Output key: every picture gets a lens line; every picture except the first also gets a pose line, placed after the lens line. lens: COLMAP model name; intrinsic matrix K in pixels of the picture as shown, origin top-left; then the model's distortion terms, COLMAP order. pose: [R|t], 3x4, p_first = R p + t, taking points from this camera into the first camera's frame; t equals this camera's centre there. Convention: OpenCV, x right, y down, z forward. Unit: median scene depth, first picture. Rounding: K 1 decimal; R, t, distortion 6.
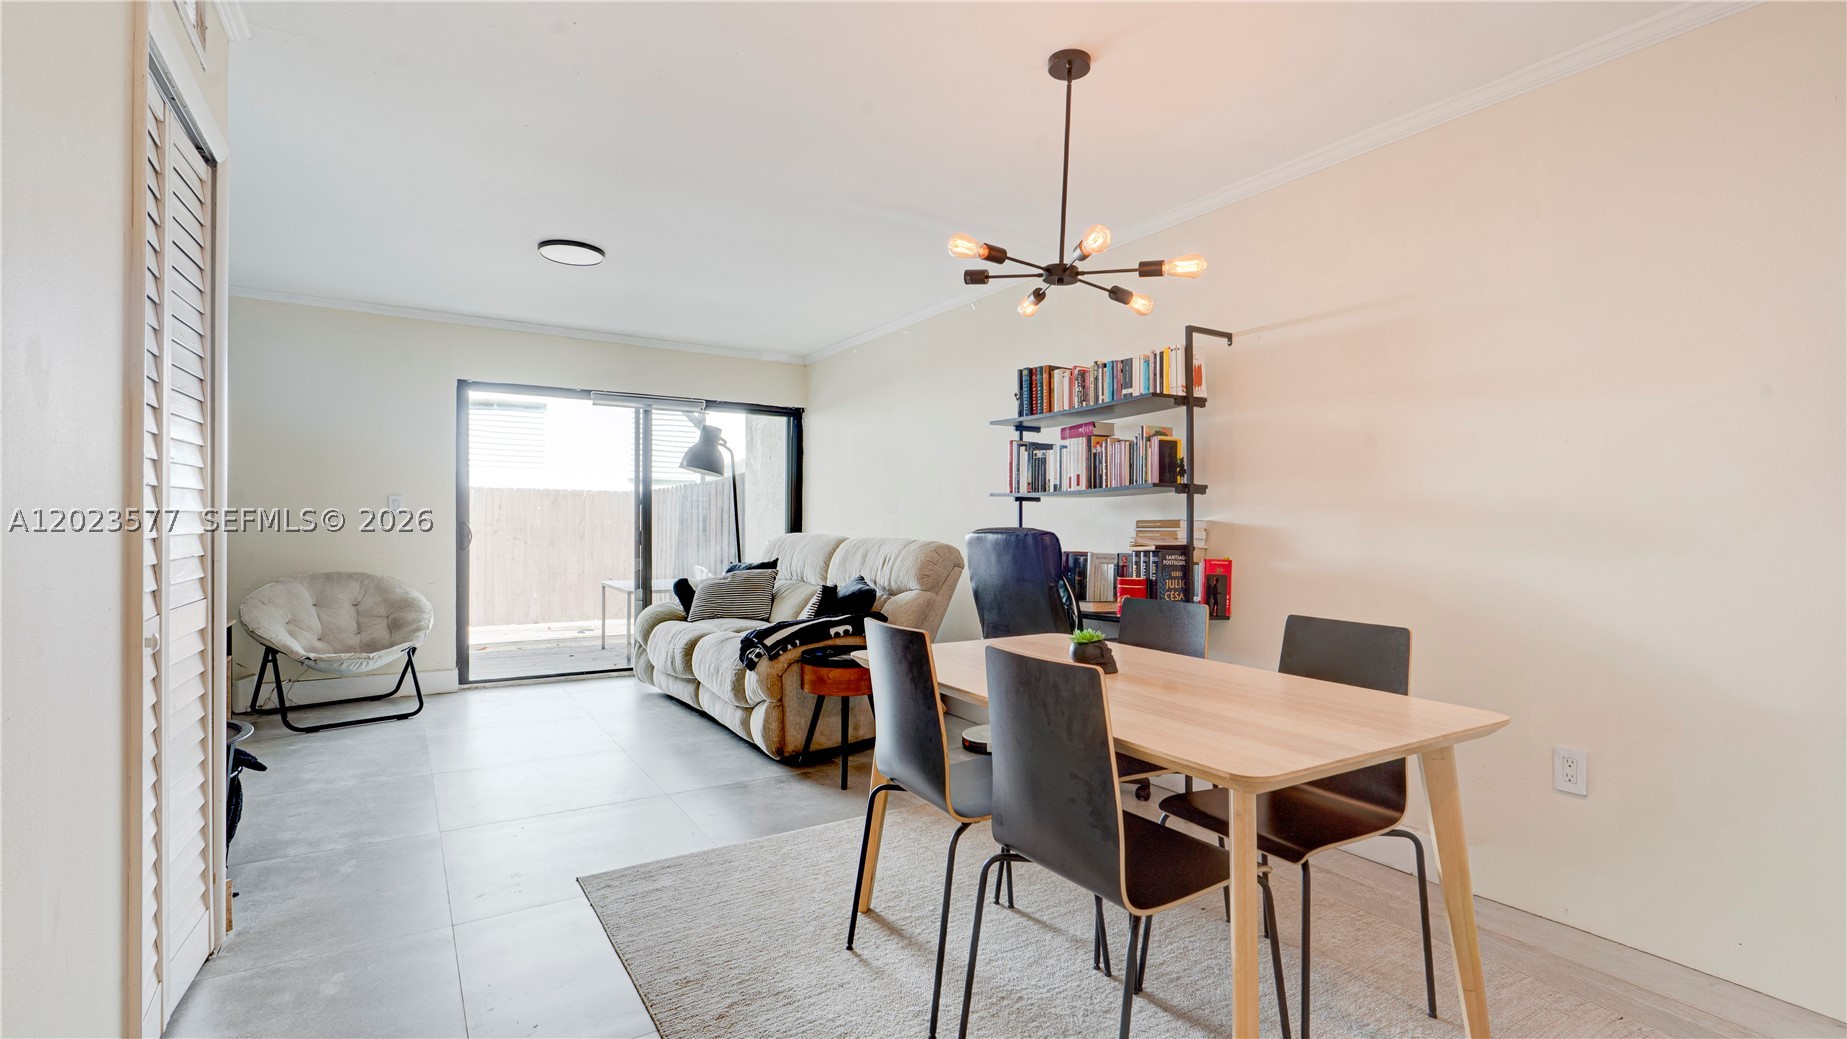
lens RADIAL K [[865.1, 0, 926.4], [0, 865.1, 525.9], [0, 0, 1]] dist [-0.001776, 0.000259]
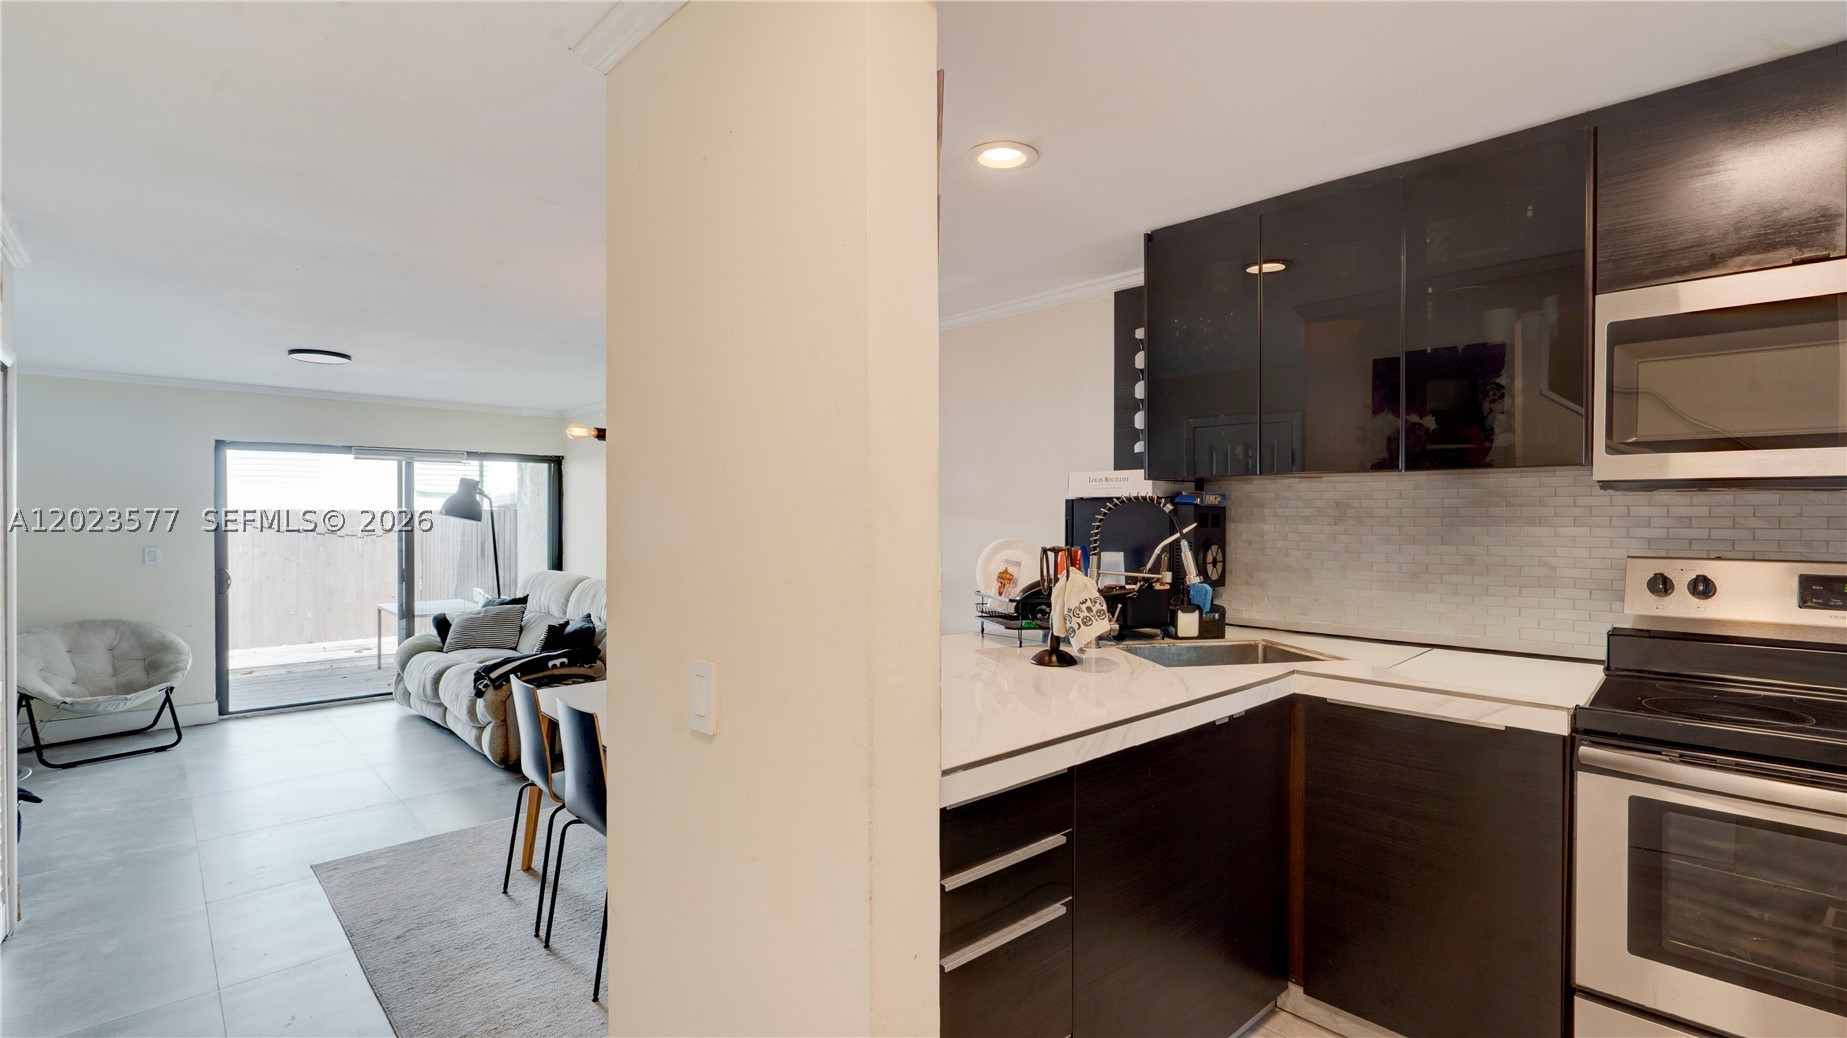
lens RADIAL K [[846.7, 0, 923.5], [0, 846.7, 519.0], [0, 0, 1]] dist [-0.001168, -0.000940]
pose [[0.981444, -0.005327, 0.191672, 0.161426], [0.005353, 0.999986, 0.000385, -0.074467], [-0.191672, 0.000648, 0.981459, -0.274152]]
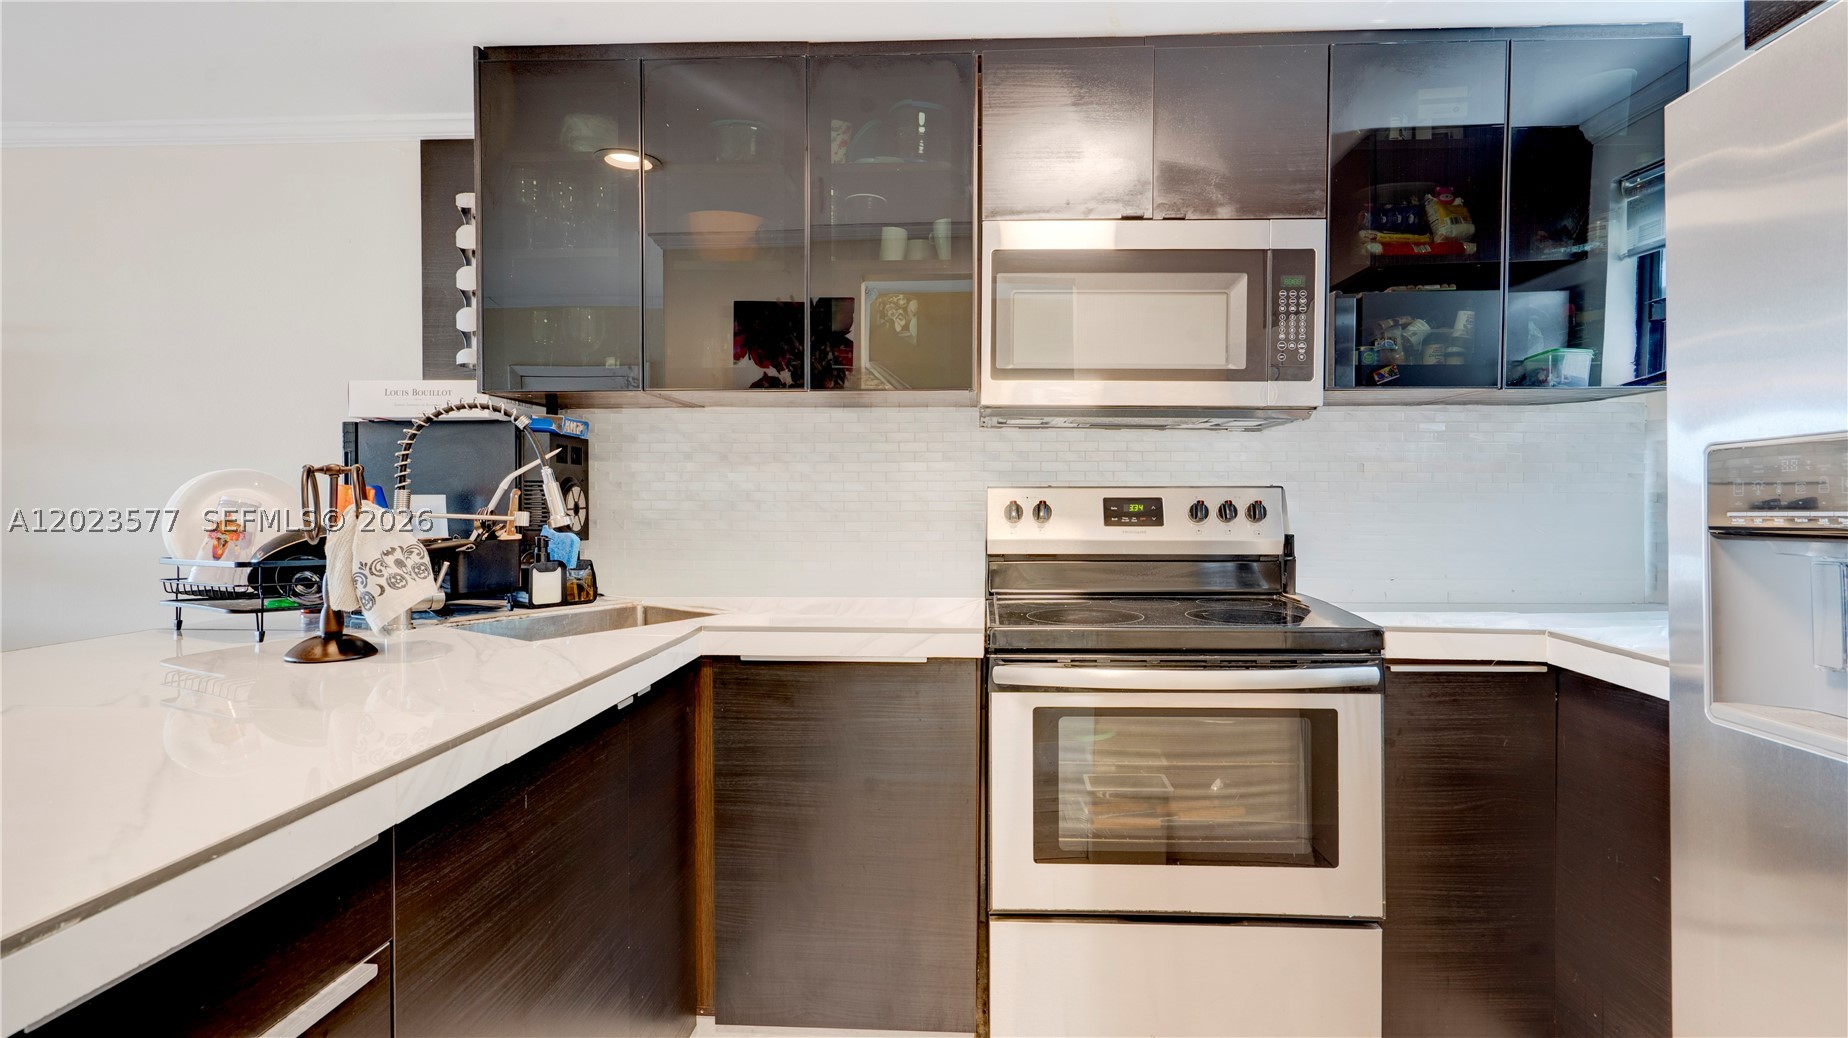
lens RADIAL K [[856.9, 0, 948.2], [0, 856.9, 523.5], [0, 0, 1]] dist [-0.003654, 0.000239]
pose [[0.552846, -0.023253, 0.832959, 0.197644], [0.005048, 0.999686, 0.024556, -0.045273], [-0.833268, -0.009371, 0.552790, -0.159418]]
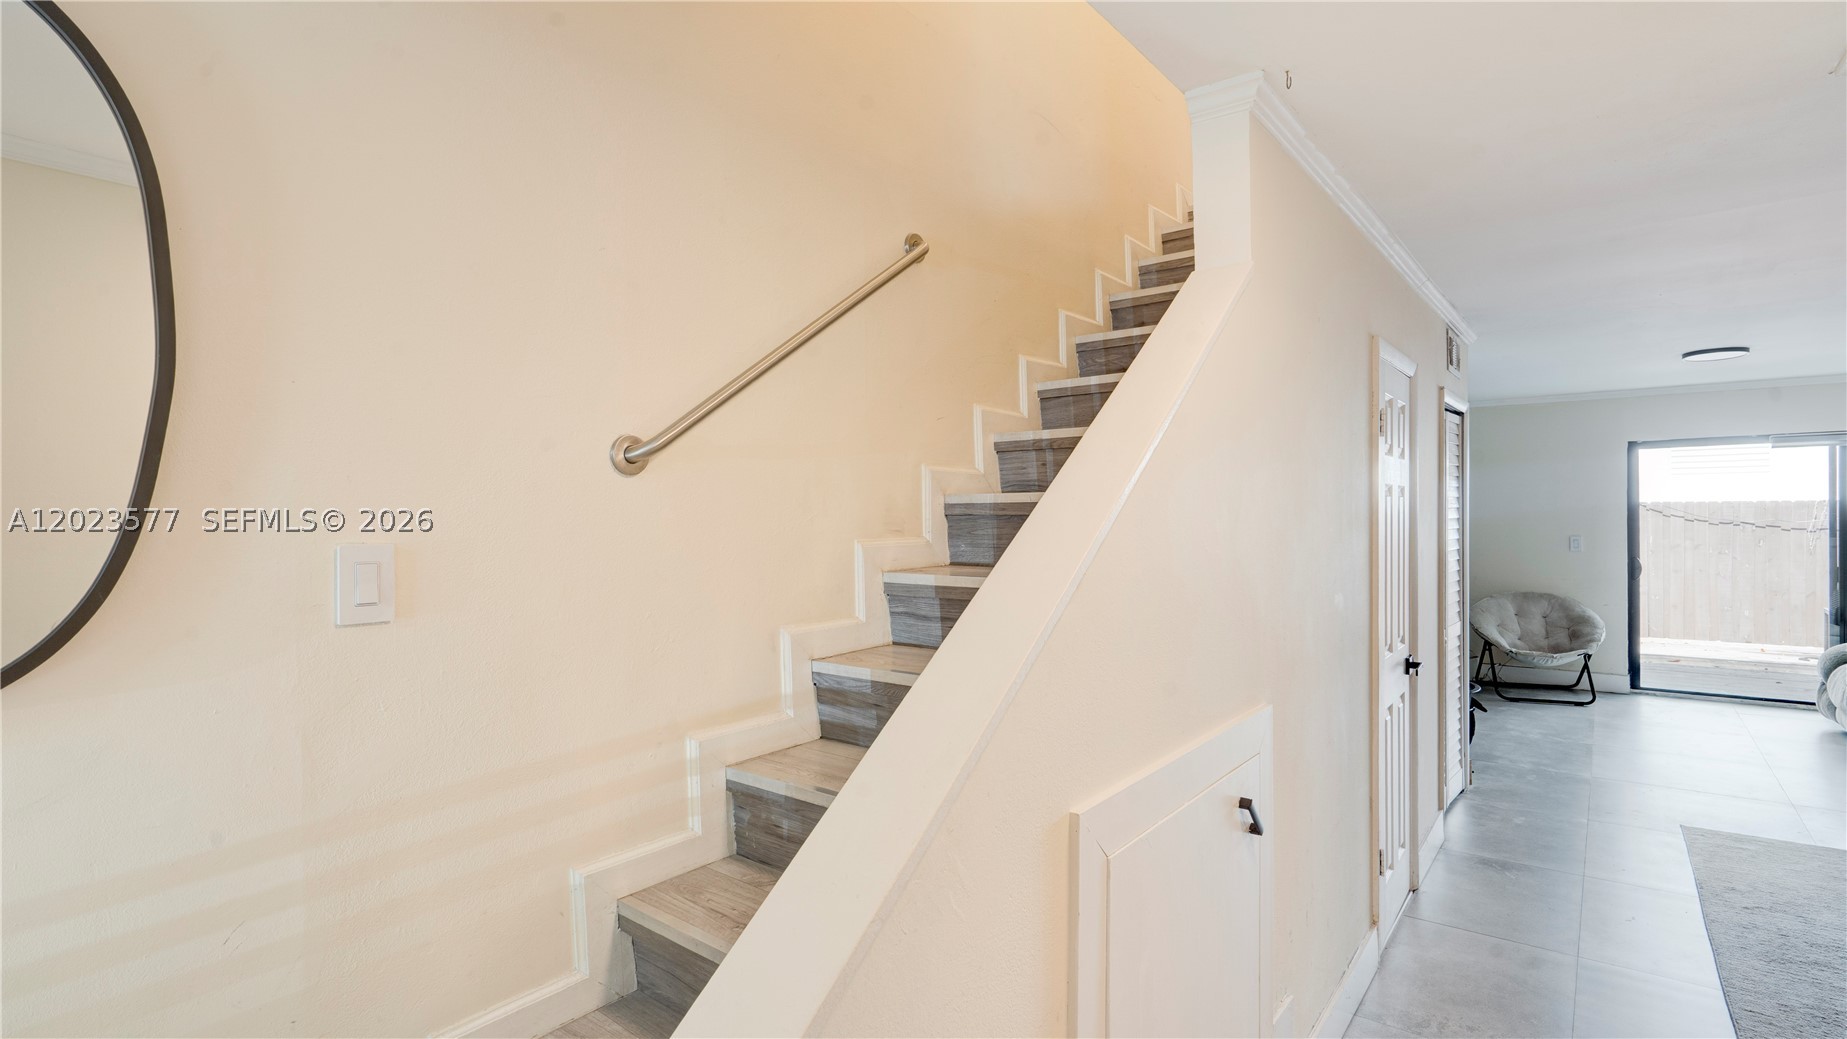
lens RADIAL K [[856.5, 0, 947.7], [0, 856.5, 524.0], [0, 0, 1]] dist [-0.003654, 0.000239]
pose [[0.354302, 0.001649, -0.935129, 0.298489], [0.007773, 0.999959, 0.004708, -0.075913], [0.935099, -0.008937, 0.354275, -0.401974]]
